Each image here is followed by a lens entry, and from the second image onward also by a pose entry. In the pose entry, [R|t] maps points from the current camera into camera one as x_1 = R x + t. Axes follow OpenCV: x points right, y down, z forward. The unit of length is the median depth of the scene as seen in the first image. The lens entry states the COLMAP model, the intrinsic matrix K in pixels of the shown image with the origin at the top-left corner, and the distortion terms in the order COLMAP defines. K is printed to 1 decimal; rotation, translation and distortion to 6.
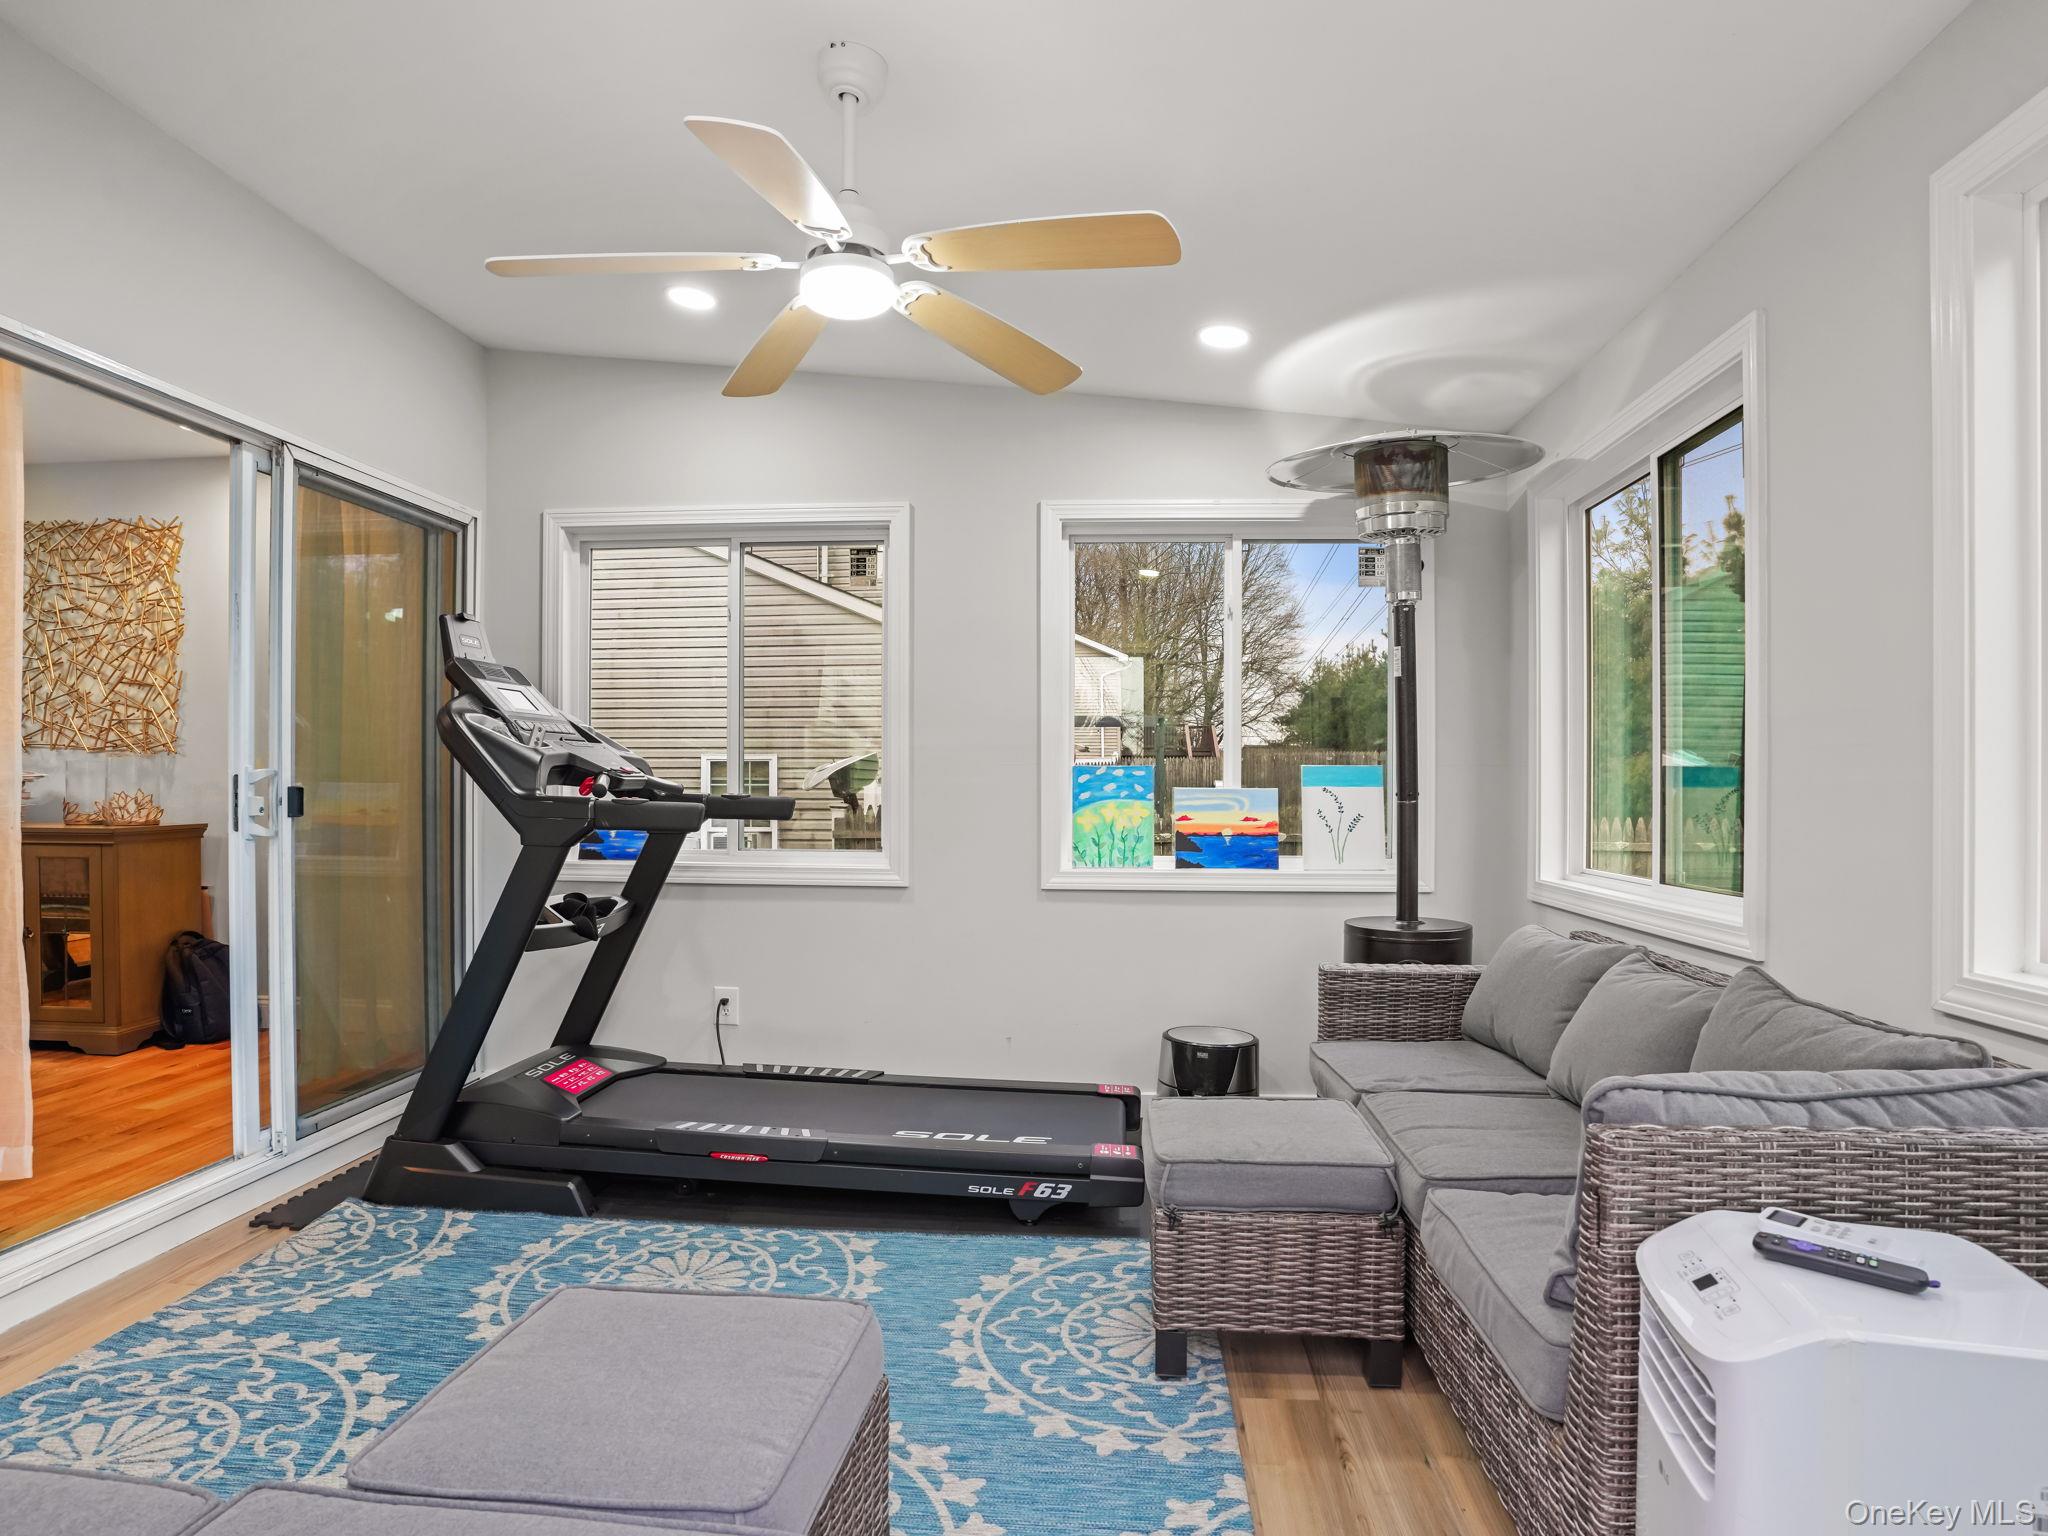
lens RADIAL K [[1167.0, 0, 1005.9], [0, 1167.0, 807.8], [0, 0, 1]] dist [-0.089764, 0.050280]
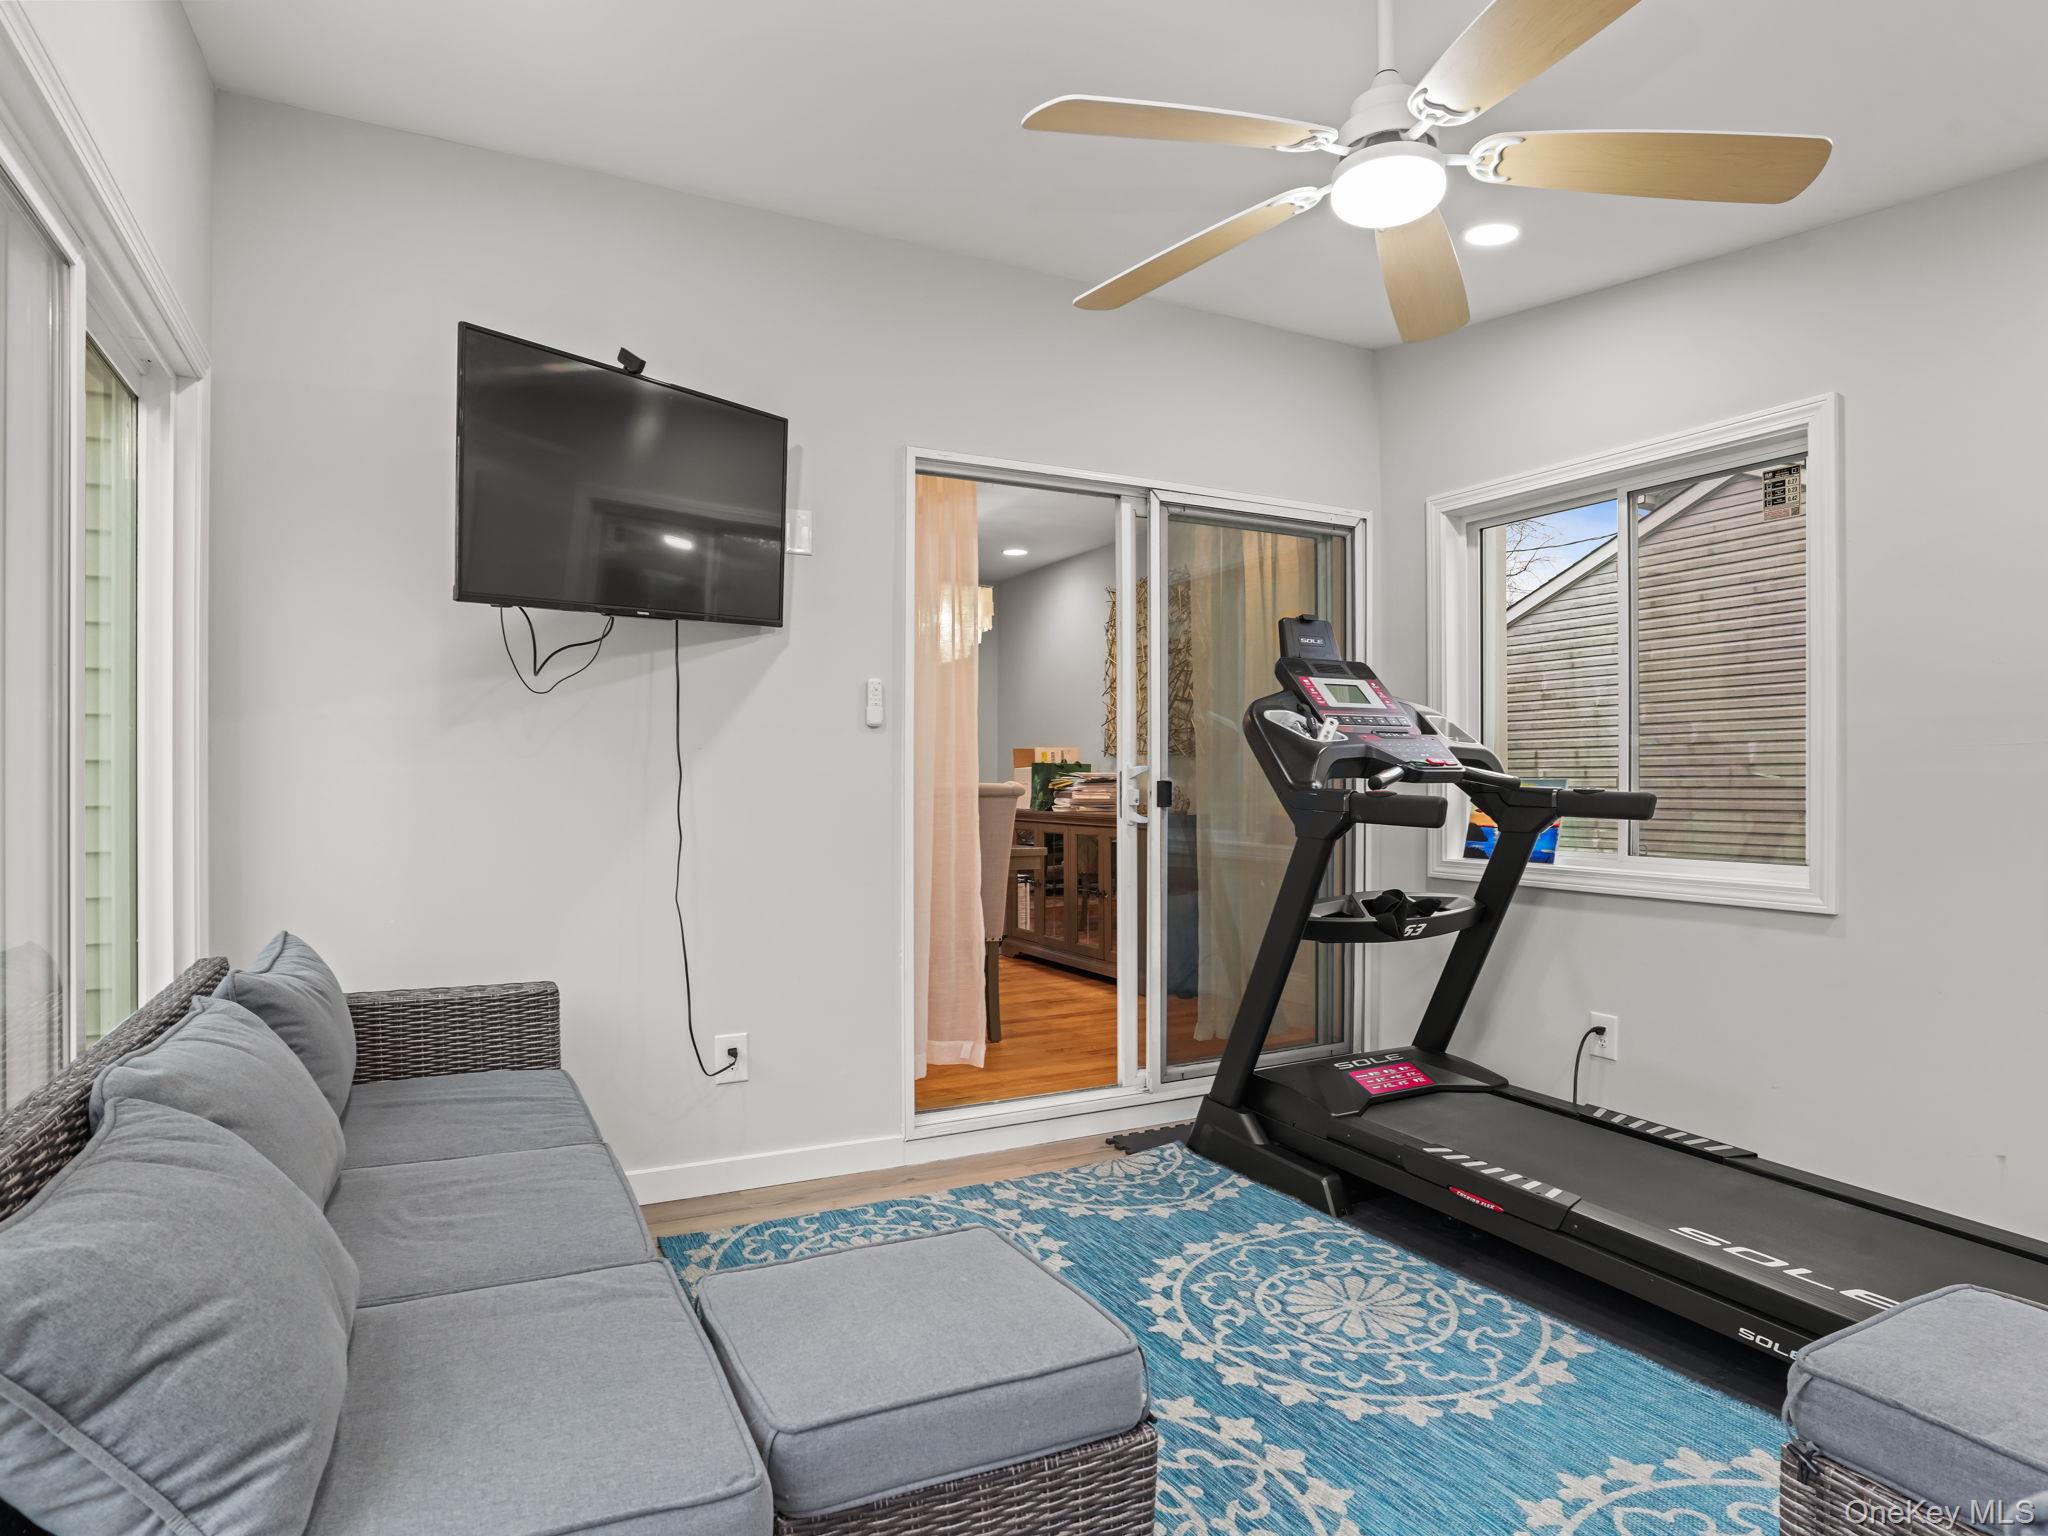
lens RADIAL K [[1167.0, 0, 1005.9], [0, 1167.0, 807.8], [0, 0, 1]] dist [-0.089764, 0.050280]
pose [[0.530692, 0.012801, -0.847468, 0.311226], [-0.013732, 0.999885, 0.006505, 0.003803], [0.847454, 0.008185, 0.530806, 0.231310]]
